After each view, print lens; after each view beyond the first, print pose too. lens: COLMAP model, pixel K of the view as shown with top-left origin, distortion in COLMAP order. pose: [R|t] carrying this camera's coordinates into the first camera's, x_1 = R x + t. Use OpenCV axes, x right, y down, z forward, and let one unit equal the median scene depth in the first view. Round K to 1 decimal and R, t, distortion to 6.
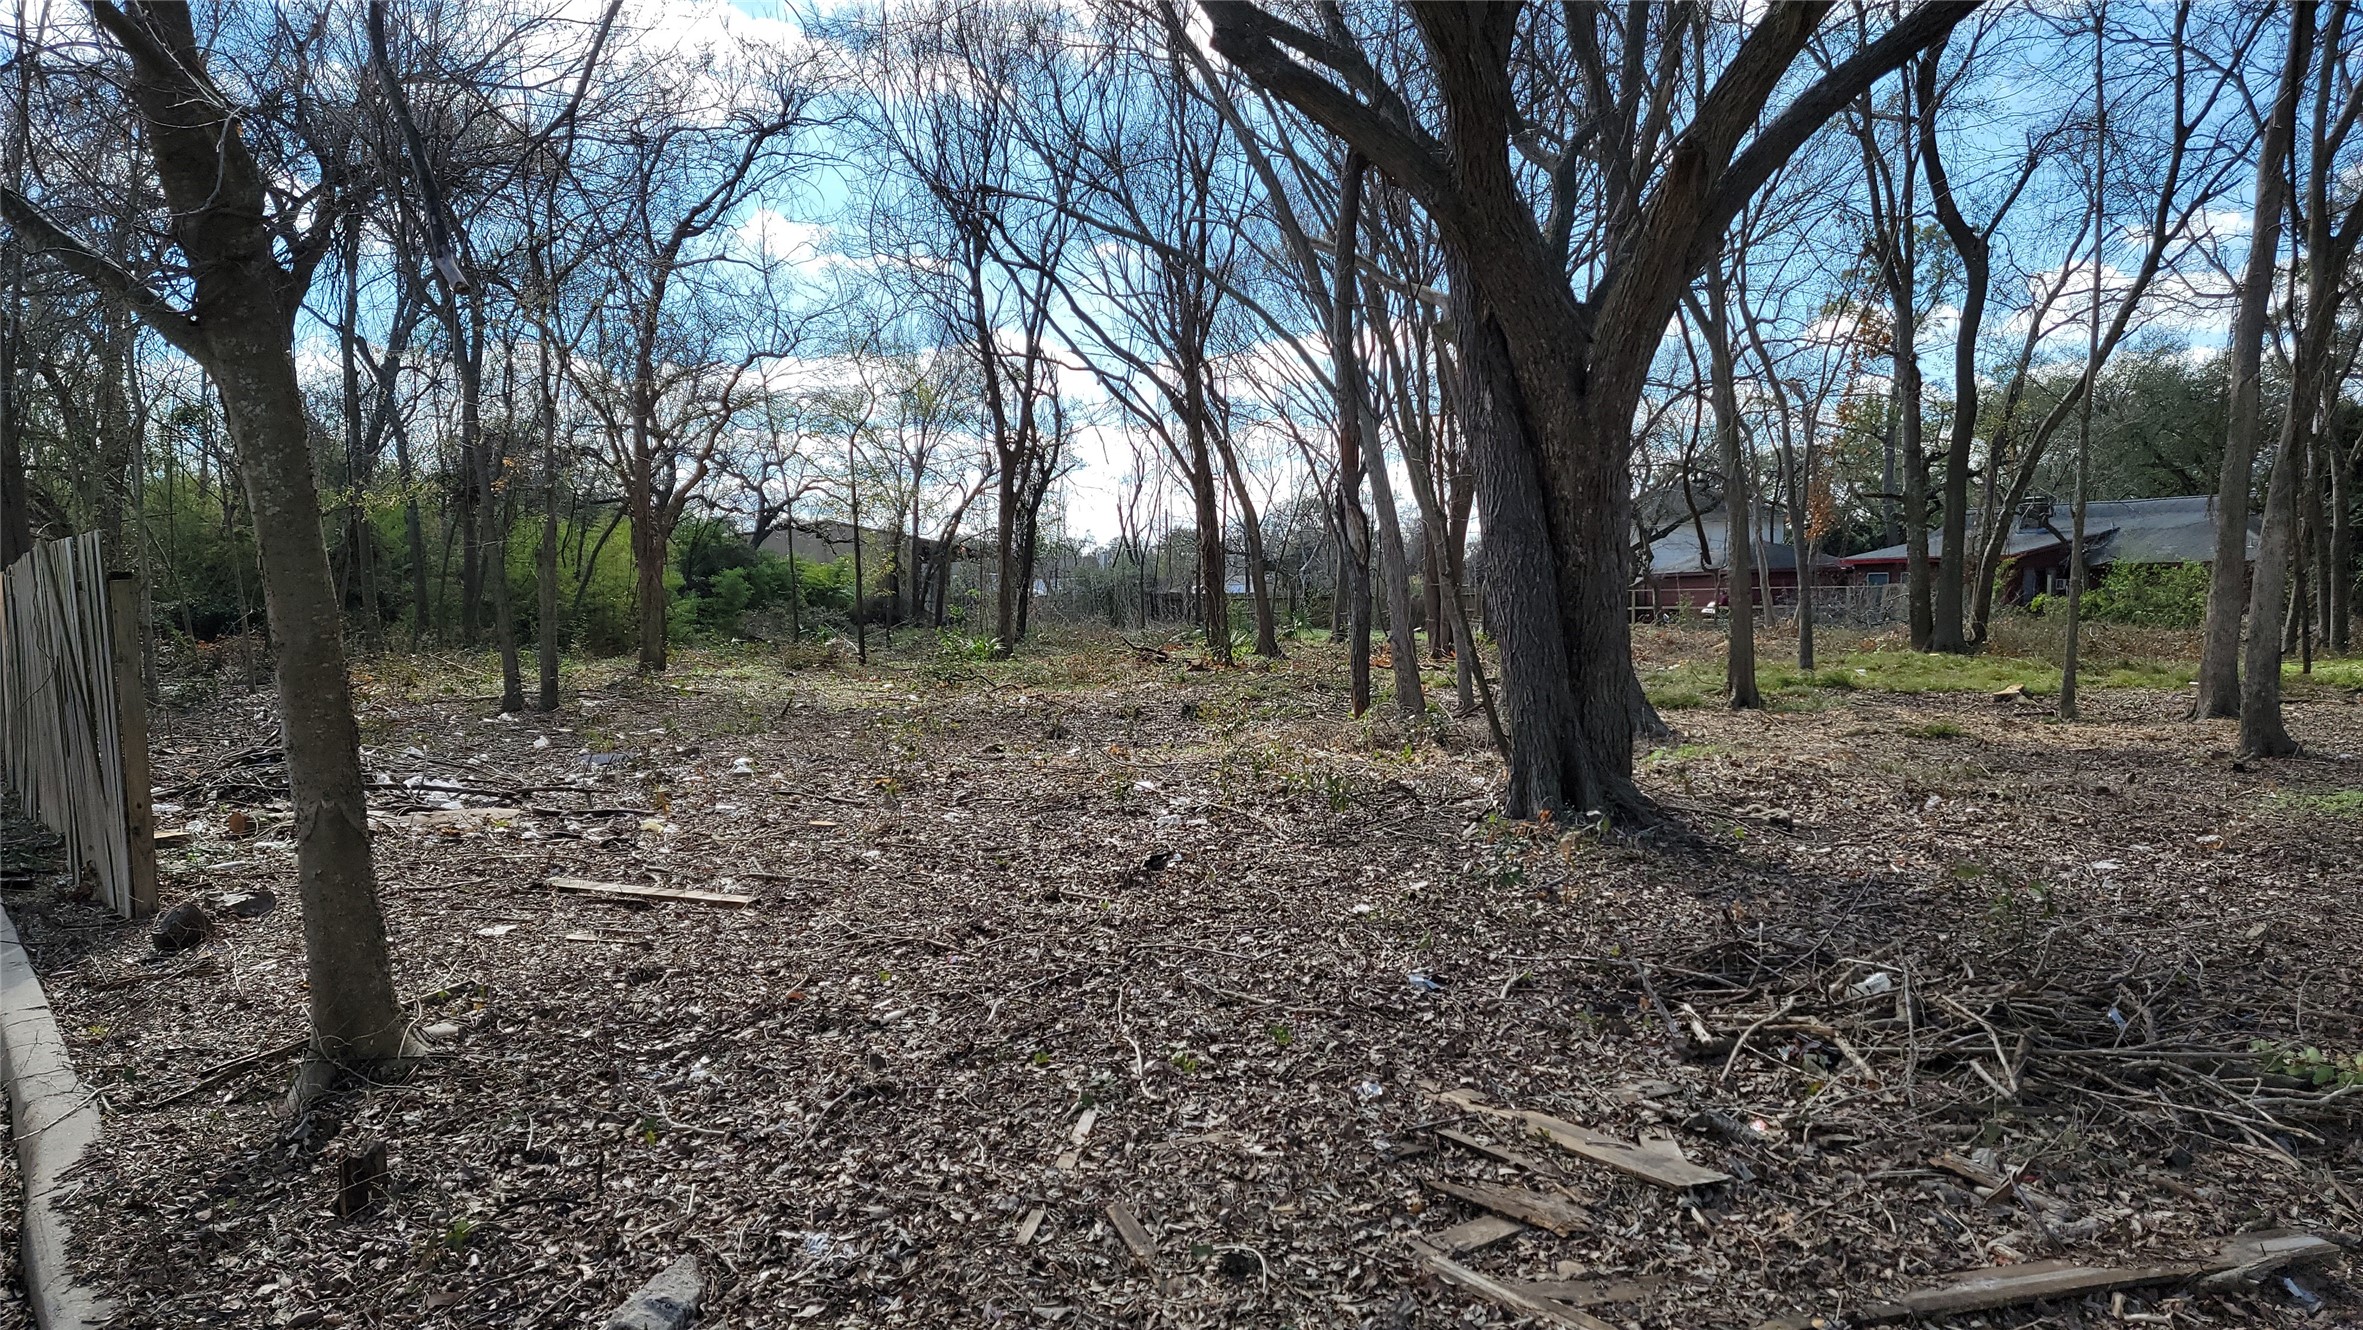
lens RADIAL K [[1645.1, 0, 1183.2], [0, 1645.1, 694.7], [0, 0, 1]] dist [0.133196, -0.112433]
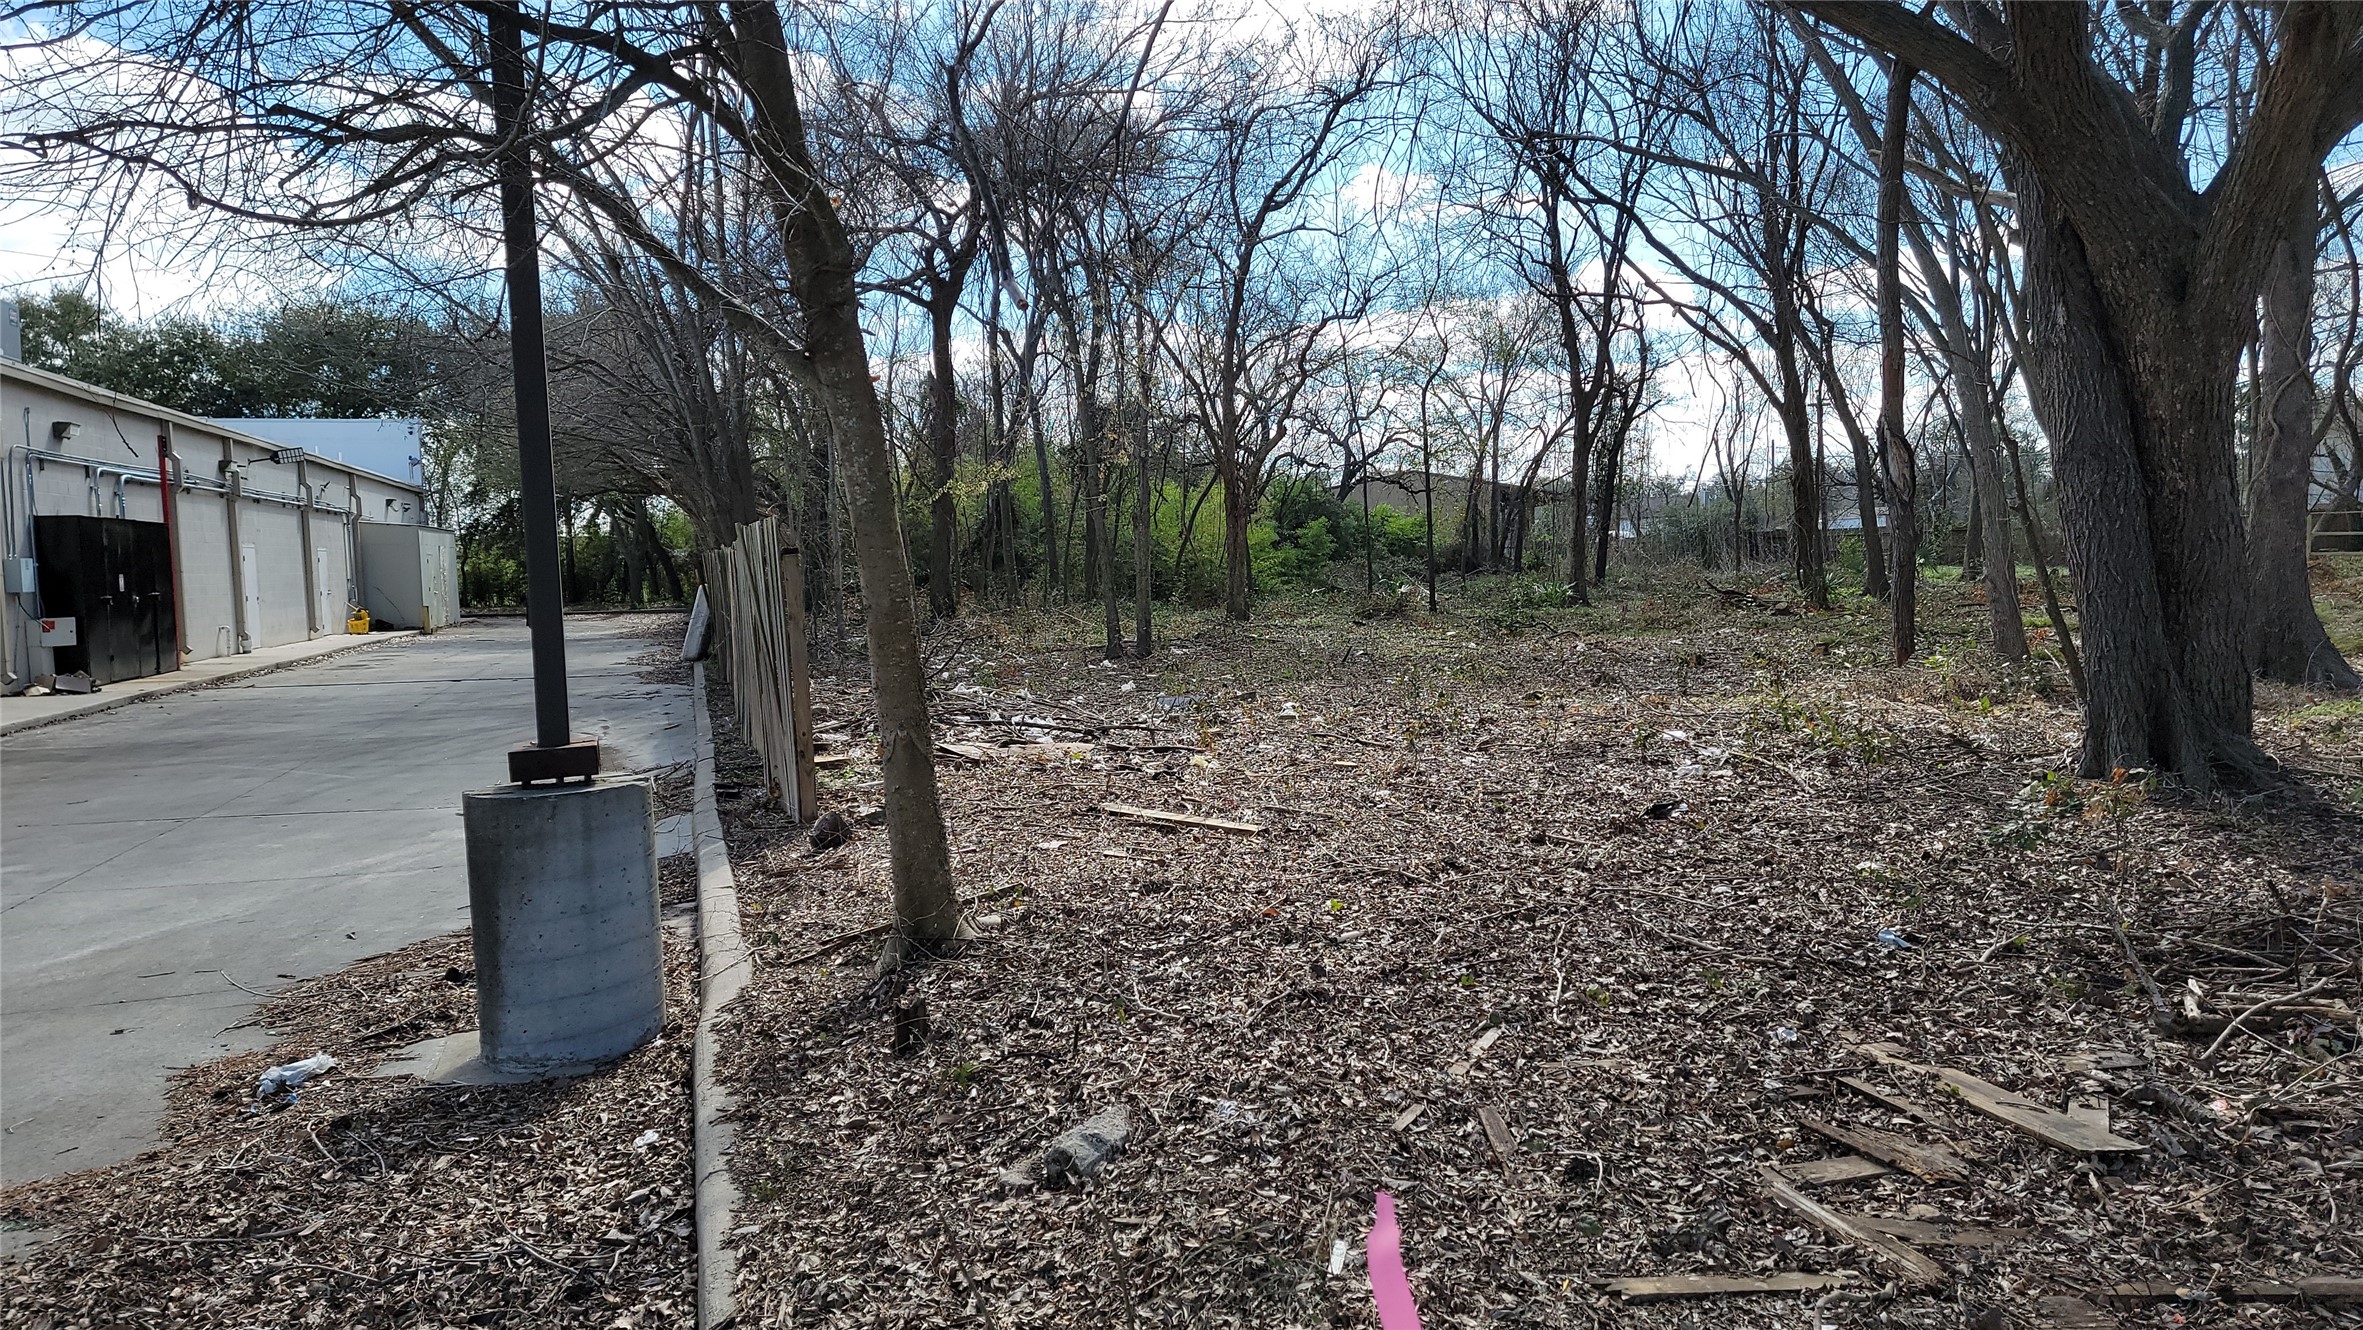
lens RADIAL K [[1663.2, 0, 1181.5], [0, 1663.2, 665.0], [0, 0, 1]] dist [0.152848, -0.116428]
pose [[0.935247, 0.001202, -0.353994, 0.094210], [0.003894, 0.999899, 0.013683, -0.001871], [0.353974, -0.014175, 0.935148, -0.065594]]
